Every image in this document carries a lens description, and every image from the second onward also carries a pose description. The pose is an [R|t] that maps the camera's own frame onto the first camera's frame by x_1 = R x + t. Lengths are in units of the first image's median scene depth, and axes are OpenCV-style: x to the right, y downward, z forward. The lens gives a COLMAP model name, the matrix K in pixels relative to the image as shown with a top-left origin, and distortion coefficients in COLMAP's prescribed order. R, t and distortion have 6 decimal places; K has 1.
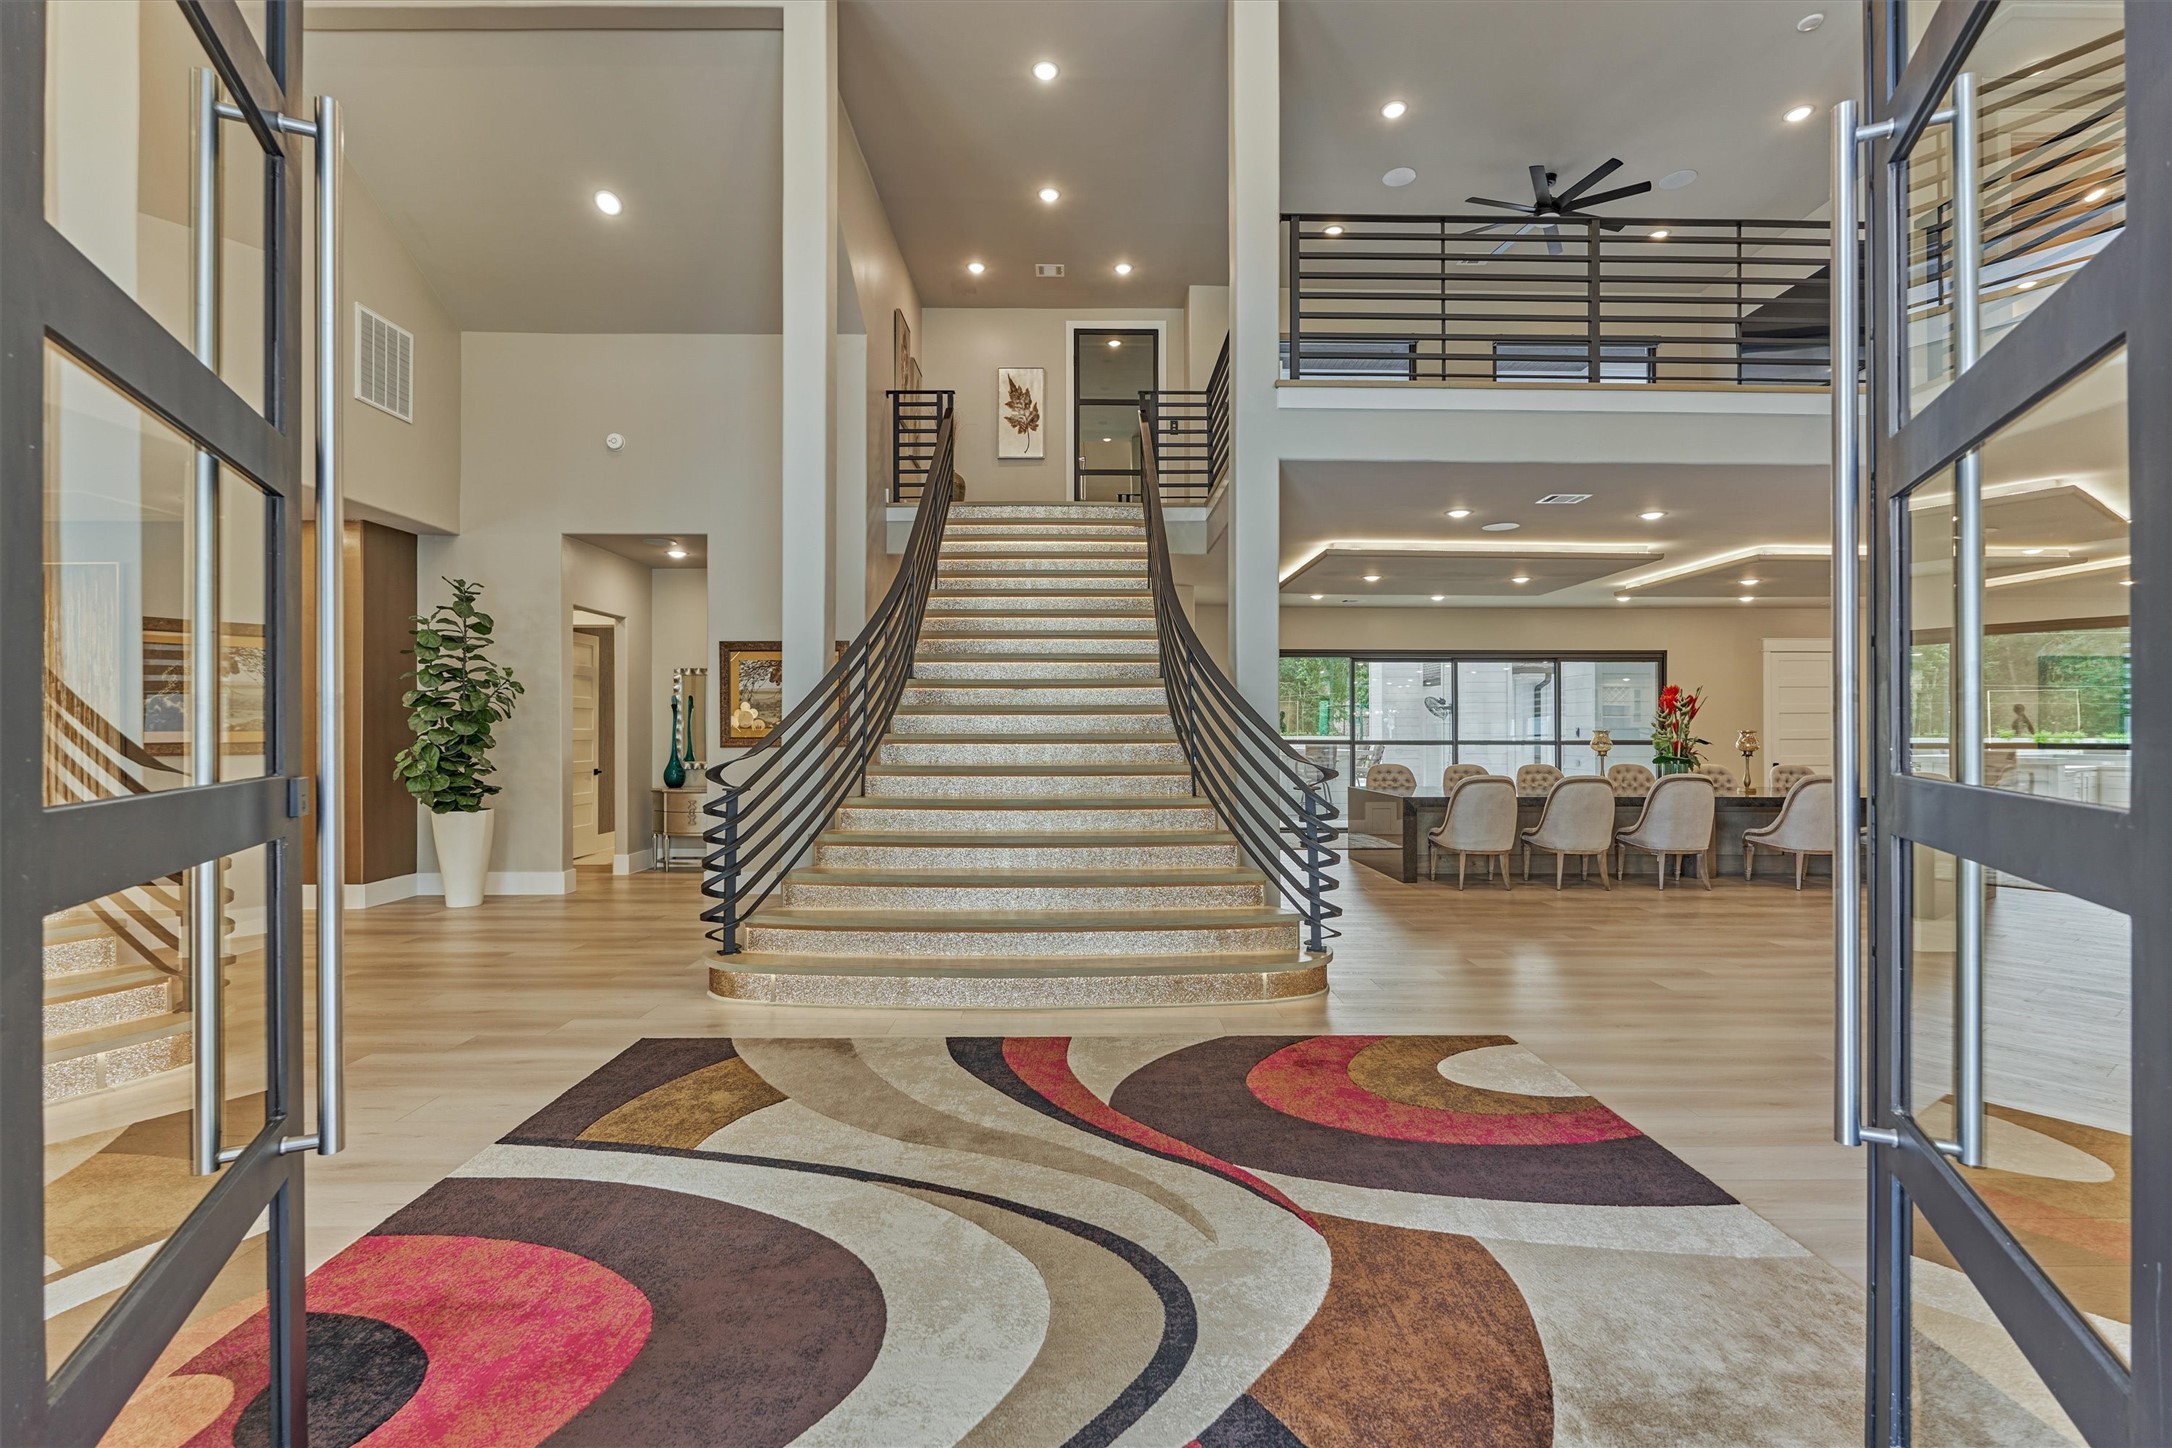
lens RADIAL K [[945.9, 0, 1071.4], [0, 945.9, 720.7], [0, 0, 1]] dist [0.003245, 0.000428]
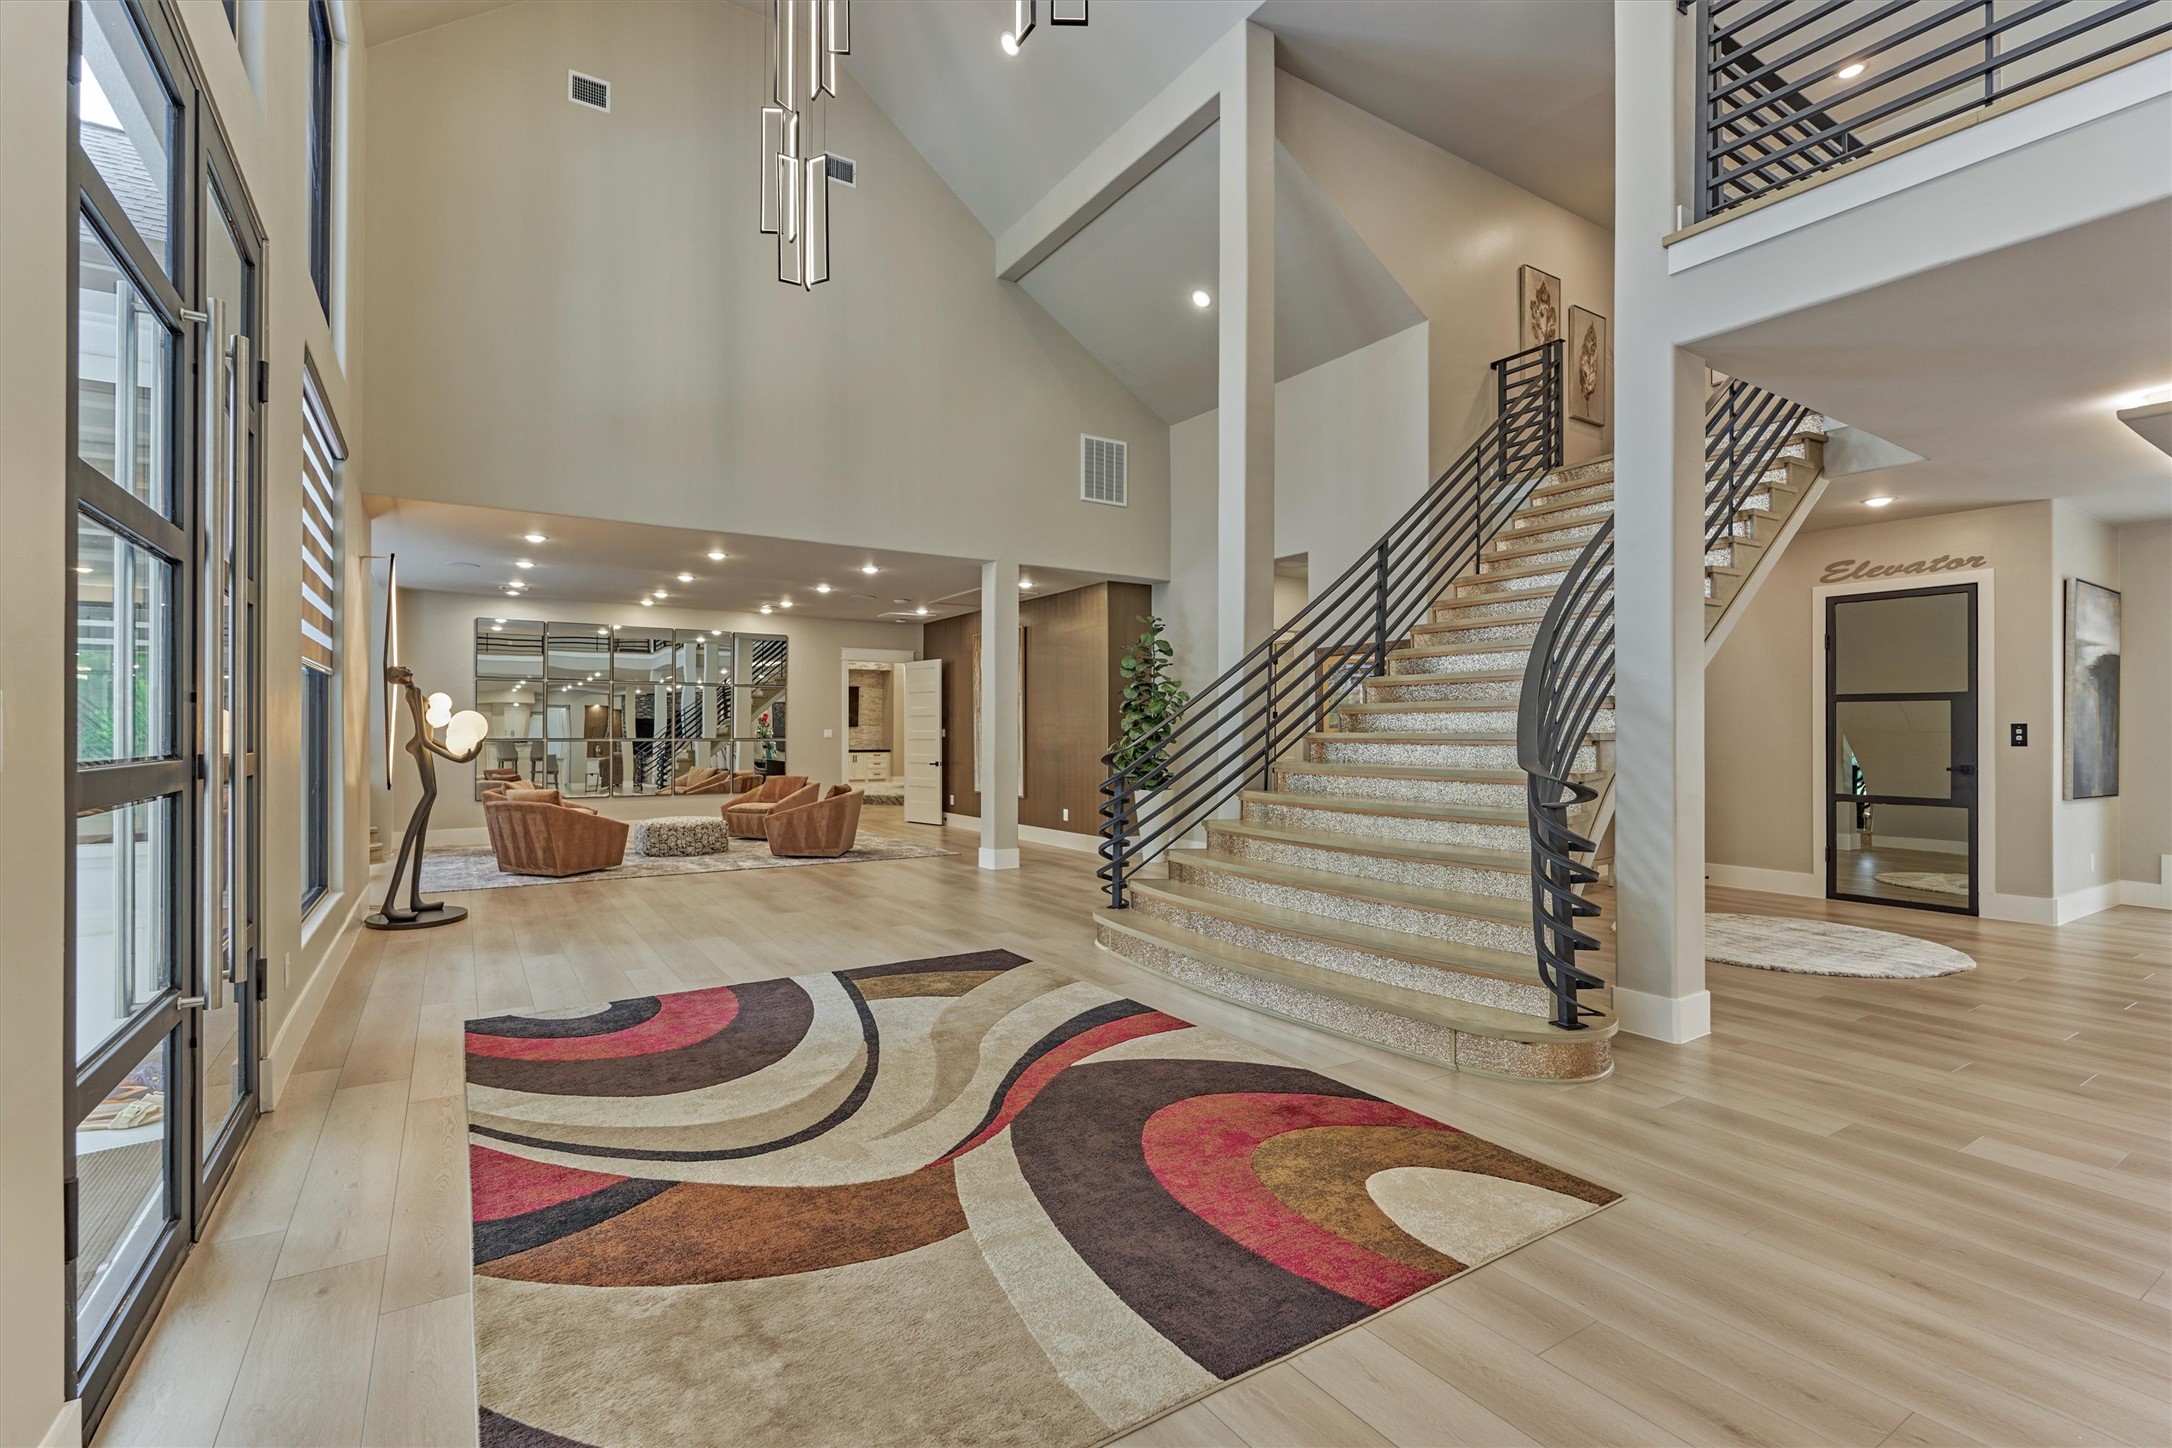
lens RADIAL K [[945.9, 0, 1067.0], [0, 945.9, 732.5], [0, 0, 1]] dist [0.003245, 0.000428]
pose [[0.551590, 0.004084, -0.834106, 0.900361], [0.005644, 0.999947, 0.008628, 0.005879], [0.834097, -0.009466, 0.551537, 0.365878]]
